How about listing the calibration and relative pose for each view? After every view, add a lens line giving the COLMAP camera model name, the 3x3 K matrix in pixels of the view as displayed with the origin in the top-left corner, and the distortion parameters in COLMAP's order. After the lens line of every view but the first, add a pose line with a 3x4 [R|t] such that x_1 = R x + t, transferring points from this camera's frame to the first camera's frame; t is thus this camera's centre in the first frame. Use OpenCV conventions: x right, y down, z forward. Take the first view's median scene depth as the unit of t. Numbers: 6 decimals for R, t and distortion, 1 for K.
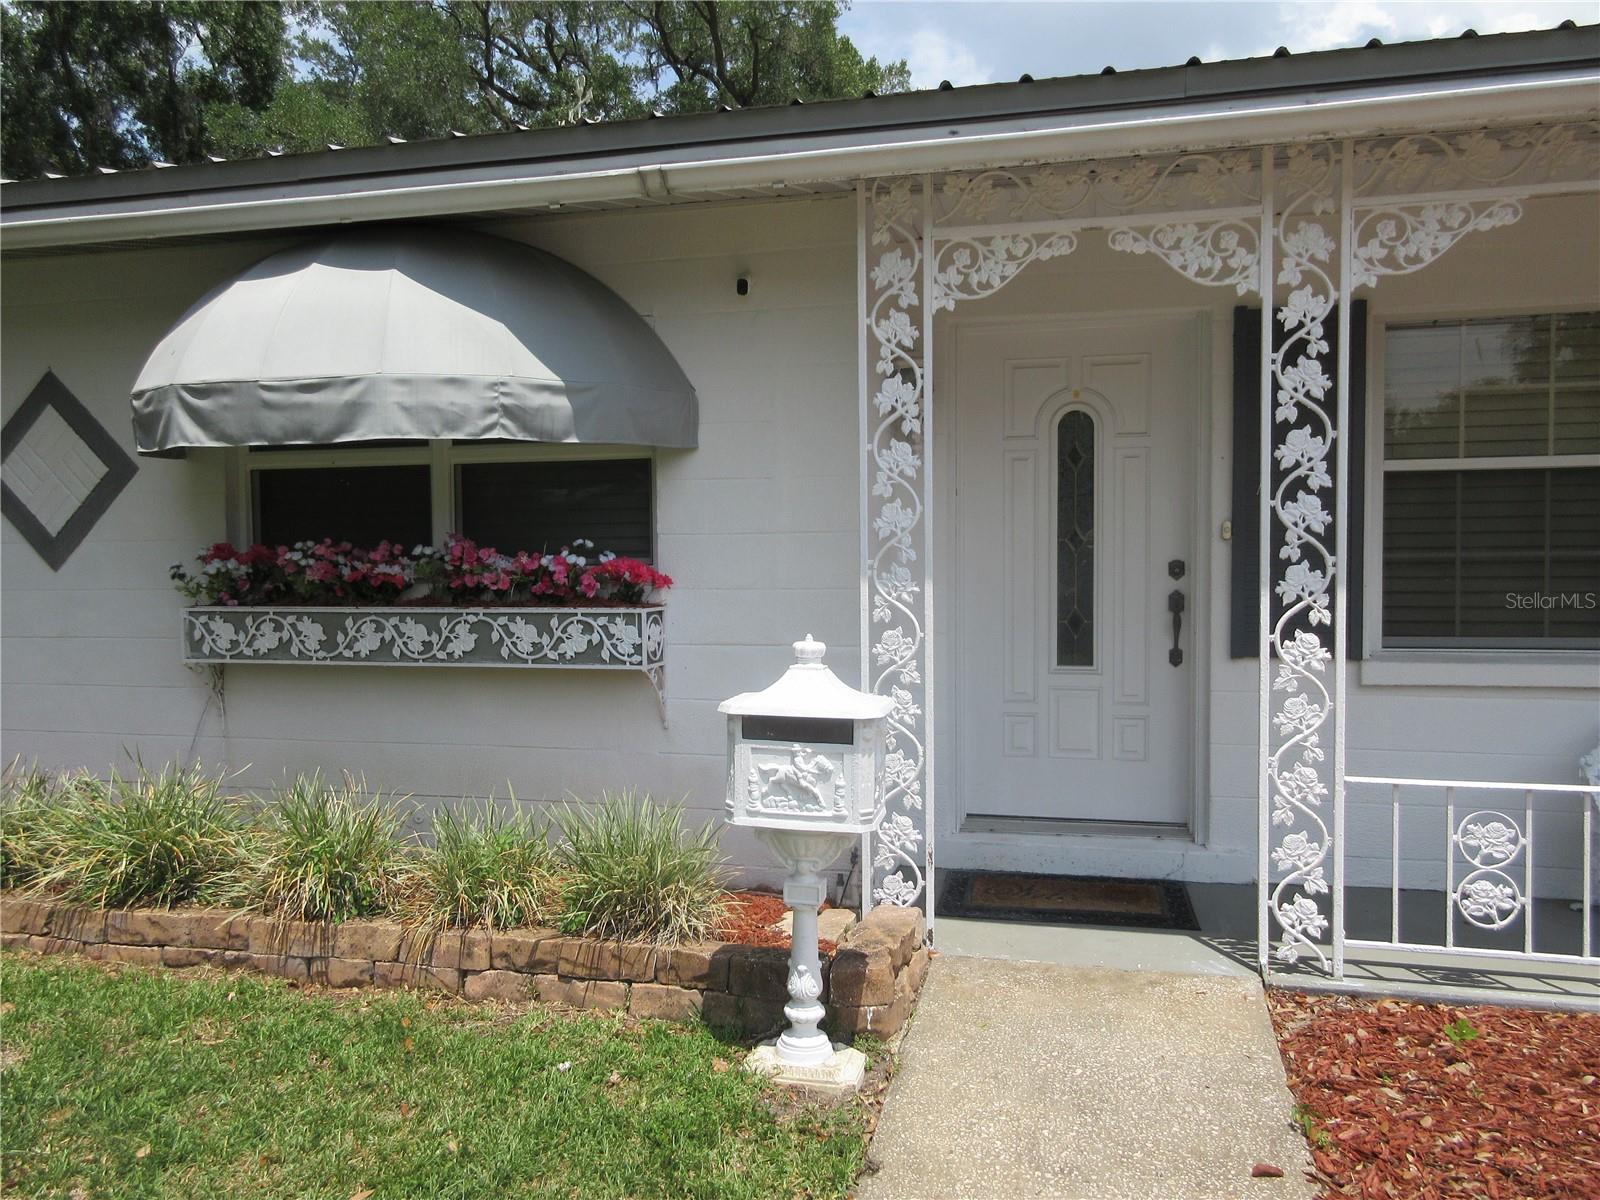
lens RADIAL K [[1200.3, 0, 800.0], [0, 1200.3, 600.0], [0, 0, 1]] dist [0.031902, -0.001307]
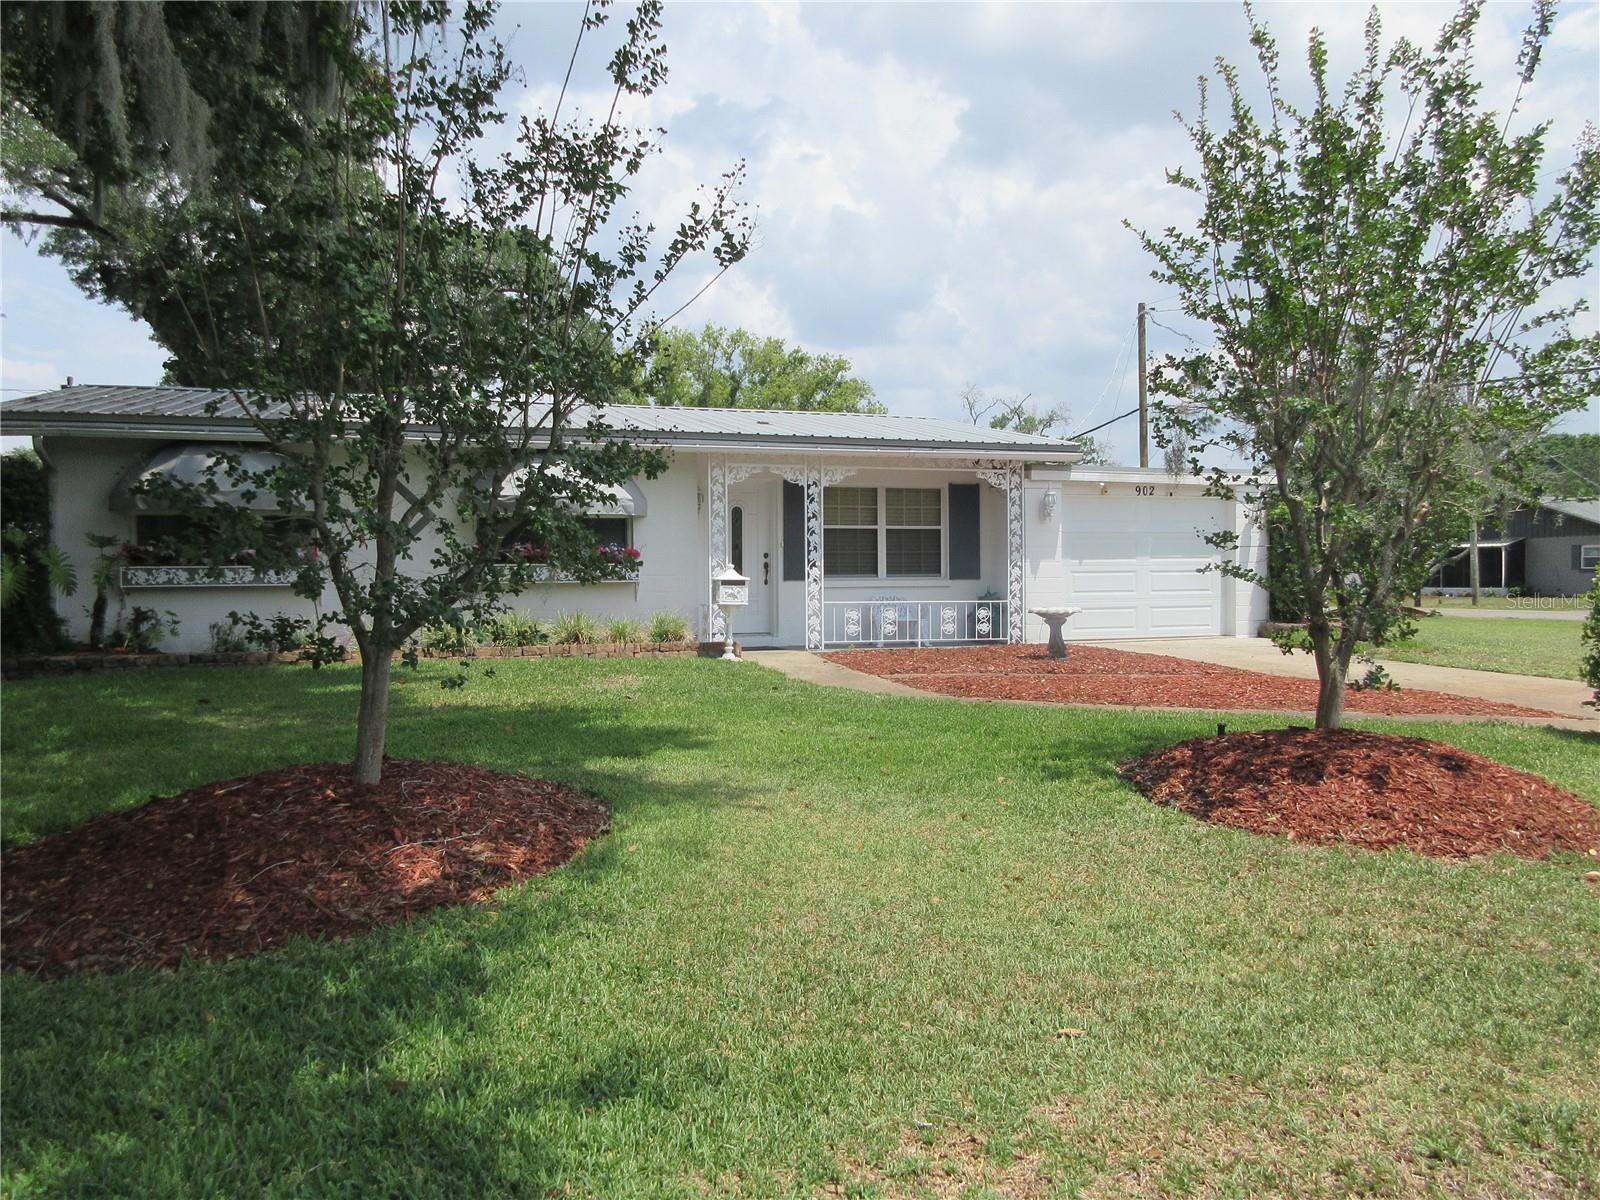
lens RADIAL K [[1200.3, 0, 800.0], [0, 1200.3, 600.0], [0, 0, 1]] dist [0.031902, -0.001307]
pose [[0.860658, -0.008367, 0.509116, -1.457561], [0.019456, 0.999675, -0.016461, 0.173475], [-0.508812, 0.024072, 0.860541, -2.128233]]
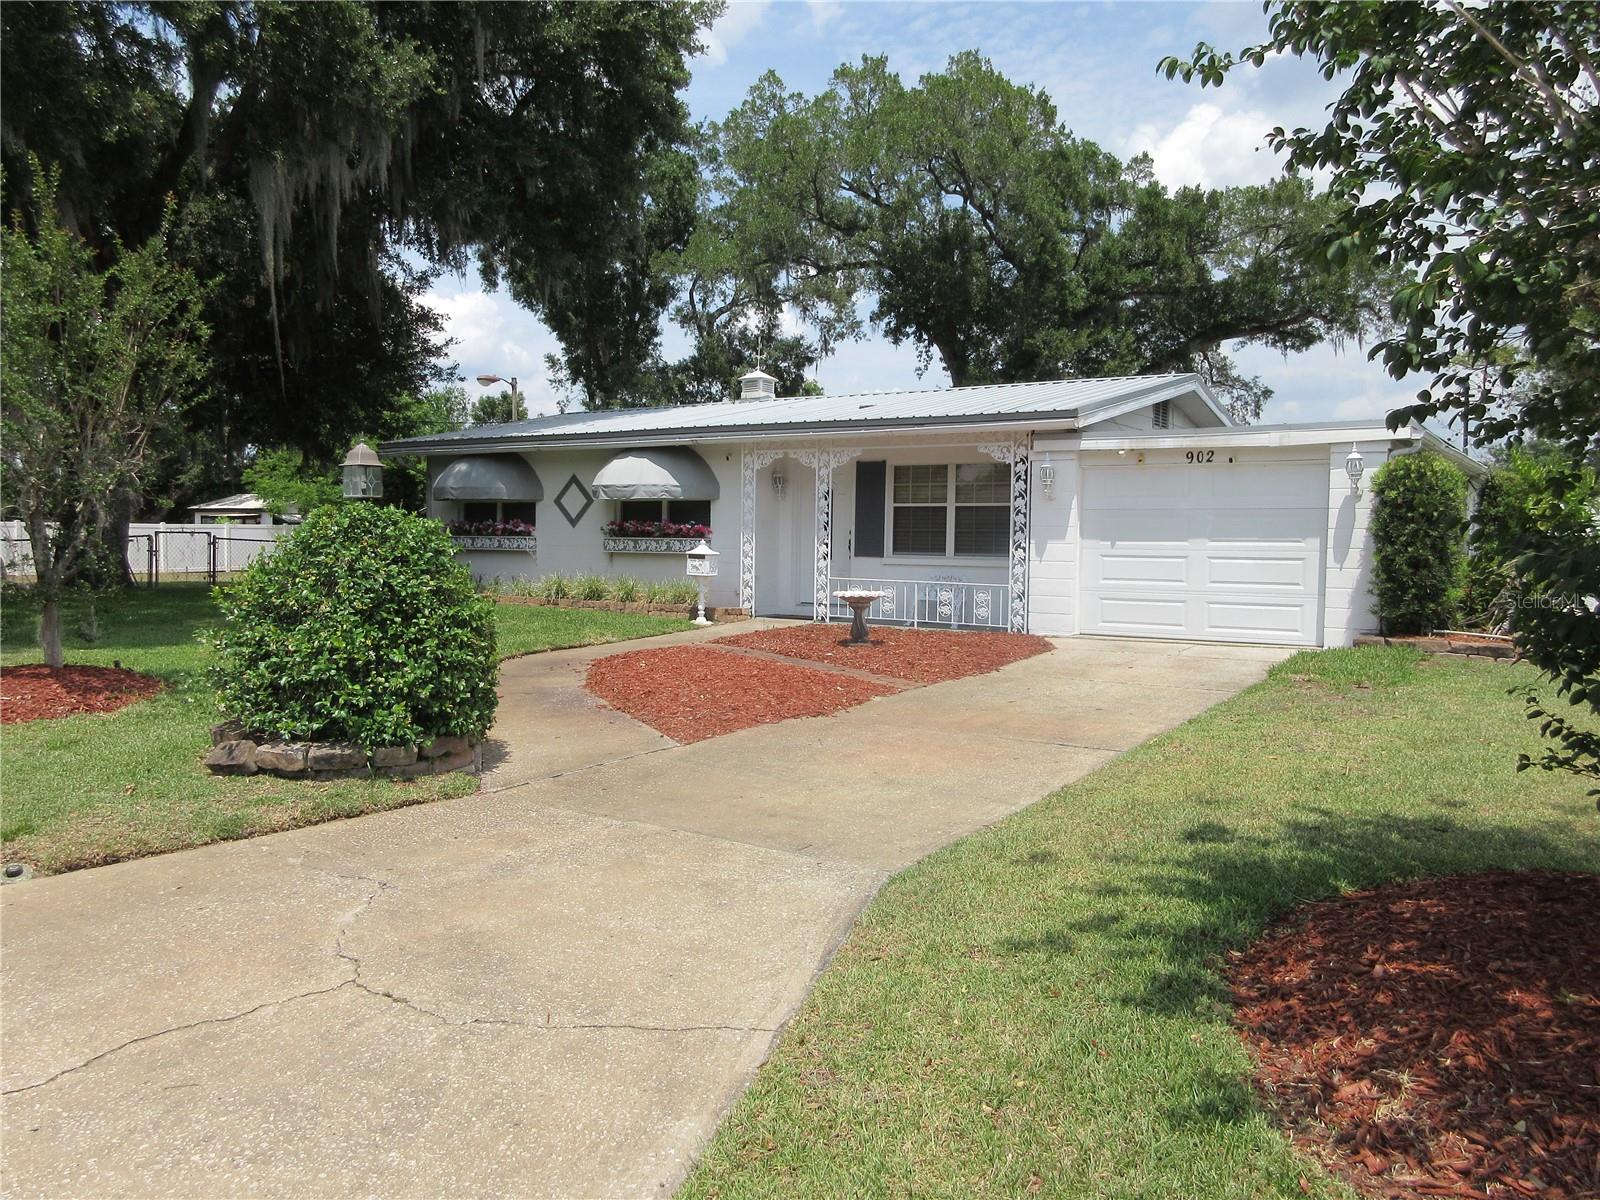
lens RADIAL K [[1200.3, 0, 800.0], [0, 1200.3, 600.0], [0, 0, 1]] dist [0.031902, -0.001307]
pose [[0.941249, 0.037092, -0.335669, 1.526546], [-0.033125, 0.999297, 0.017537, 0.130552], [0.336084, -0.005388, 0.941817, -2.661356]]
